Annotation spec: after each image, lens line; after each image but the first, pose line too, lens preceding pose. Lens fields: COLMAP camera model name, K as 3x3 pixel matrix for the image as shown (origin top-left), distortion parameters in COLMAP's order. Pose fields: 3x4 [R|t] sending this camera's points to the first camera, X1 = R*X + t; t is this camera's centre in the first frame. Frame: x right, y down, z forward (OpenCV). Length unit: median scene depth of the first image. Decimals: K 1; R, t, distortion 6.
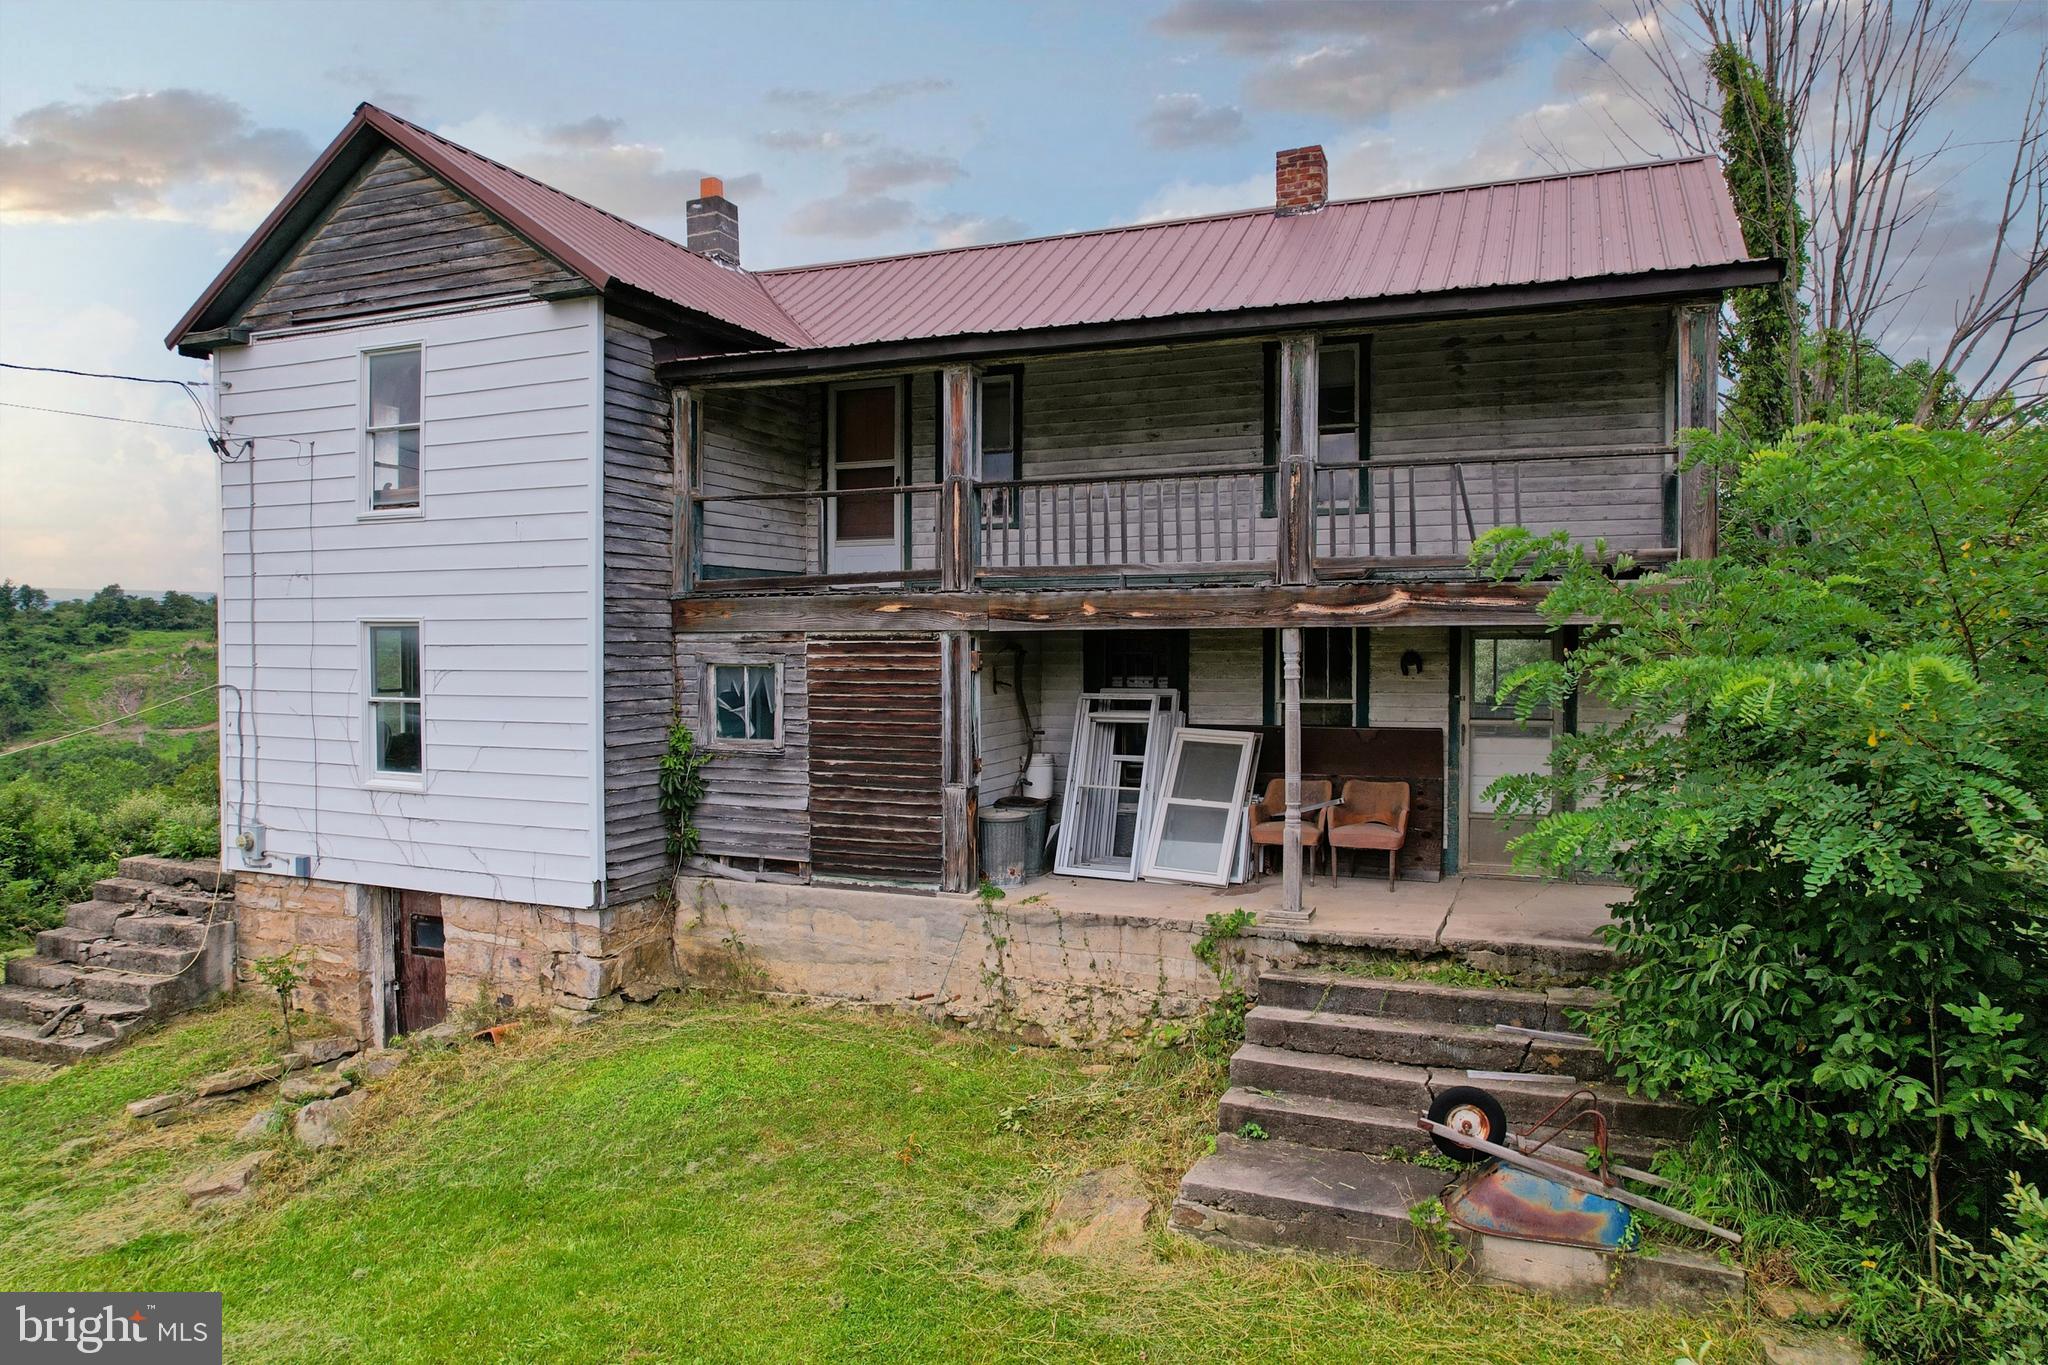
lens RADIAL K [[1307.1, 0, 1031.8], [0, 1307.1, 678.1], [0, 0, 1]] dist [-0.078168, 0.068854]
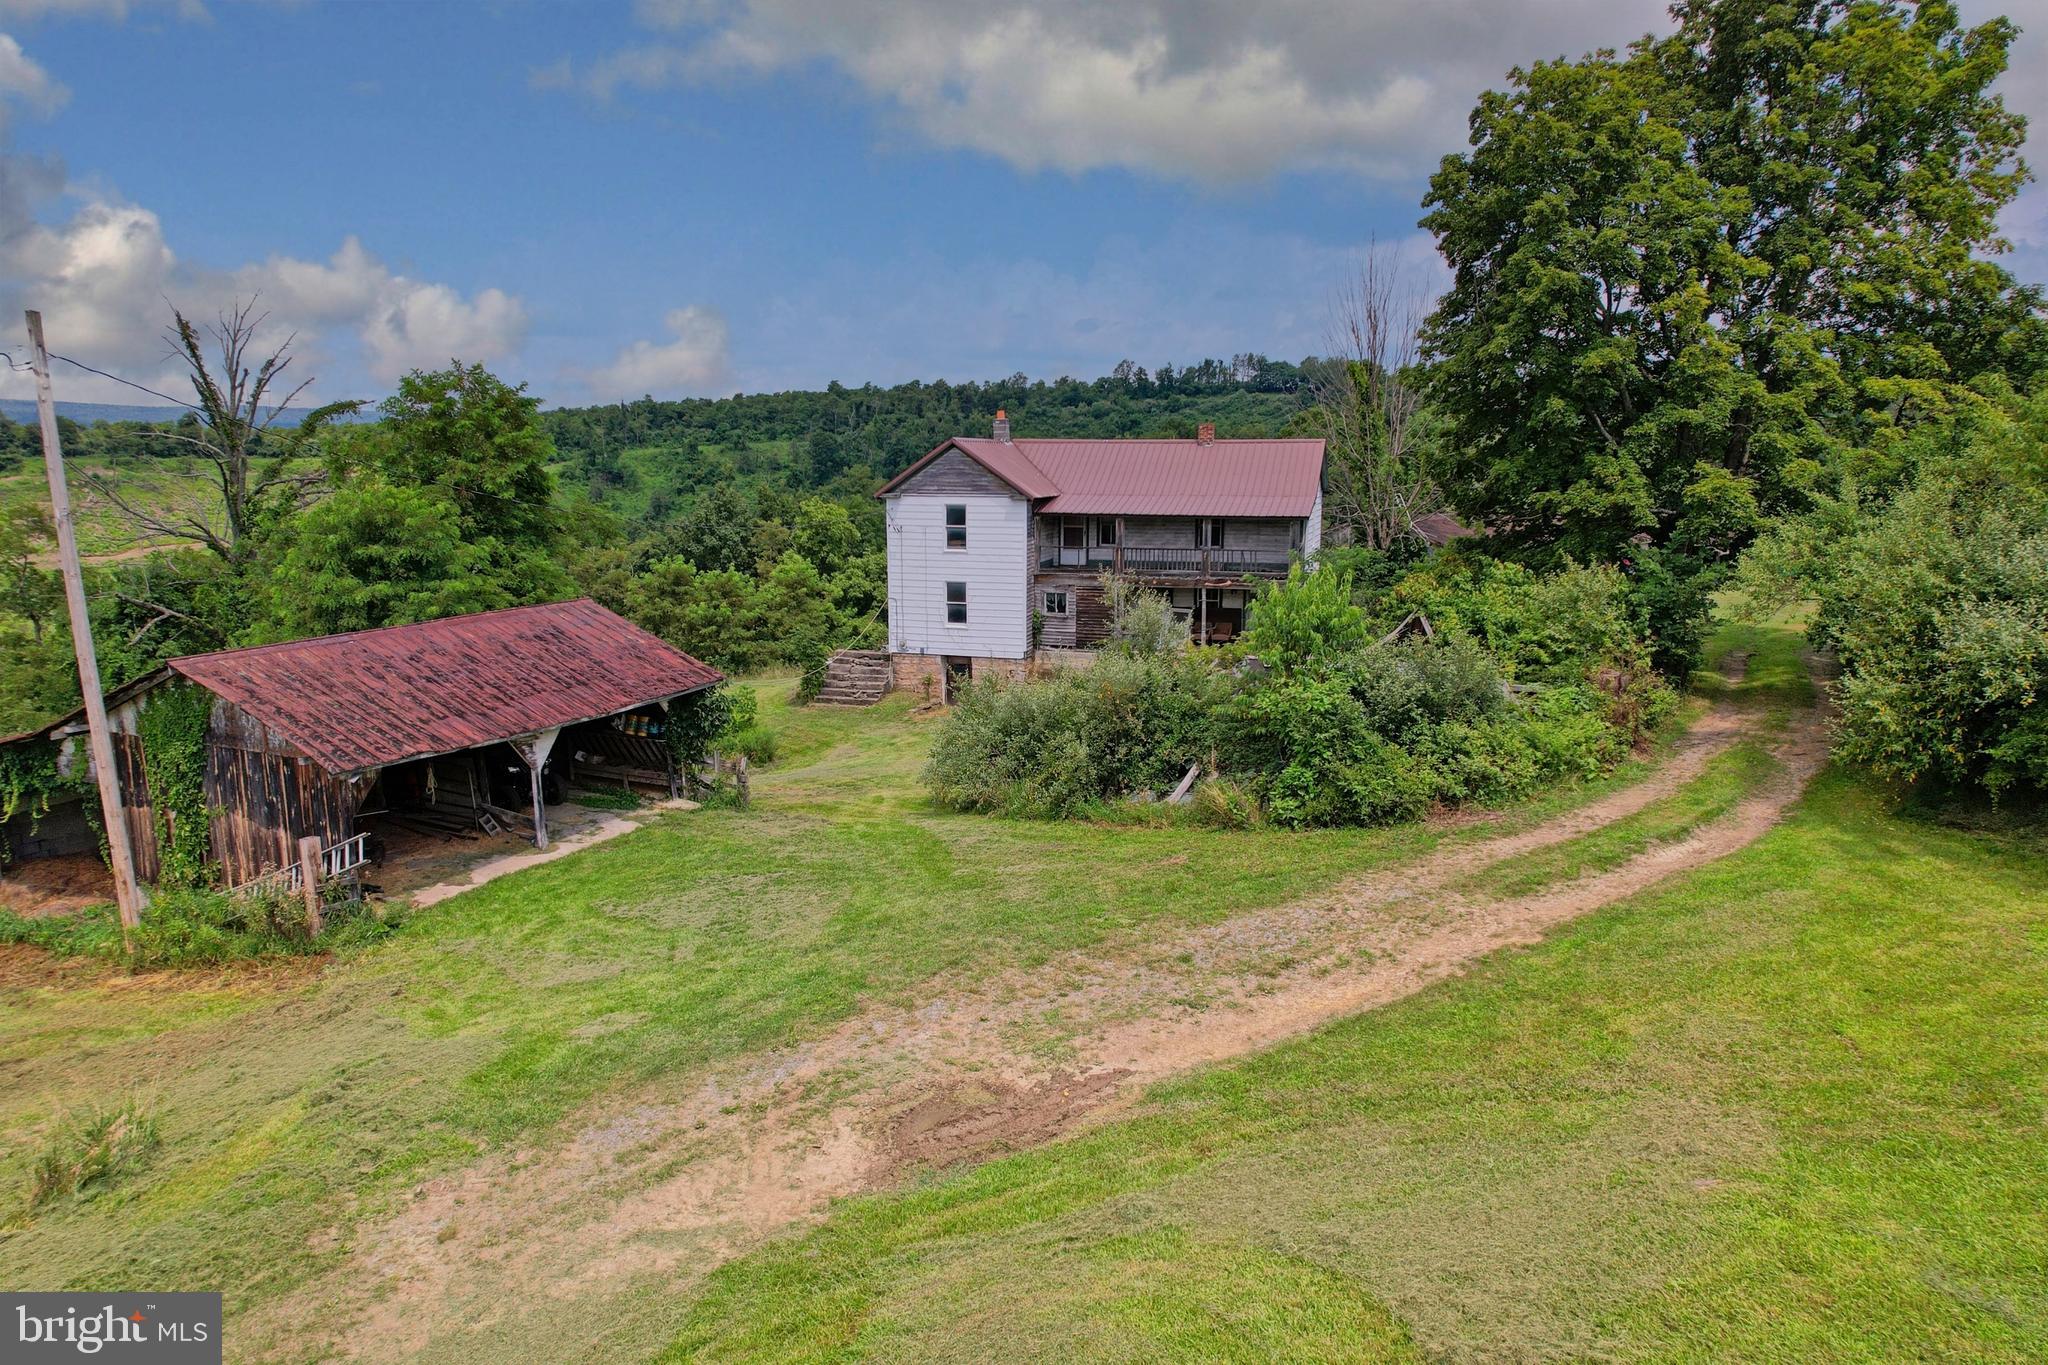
lens RADIAL K [[1307.1, 0, 1031.8], [0, 1307.1, 678.1], [0, 0, 1]] dist [-0.078168, 0.068854]
pose [[0.995144, -0.016890, 0.096973, -0.655914], [0.002608, 0.989348, 0.145547, -0.311293], [-0.098398, -0.144587, 0.984587, -2.682273]]
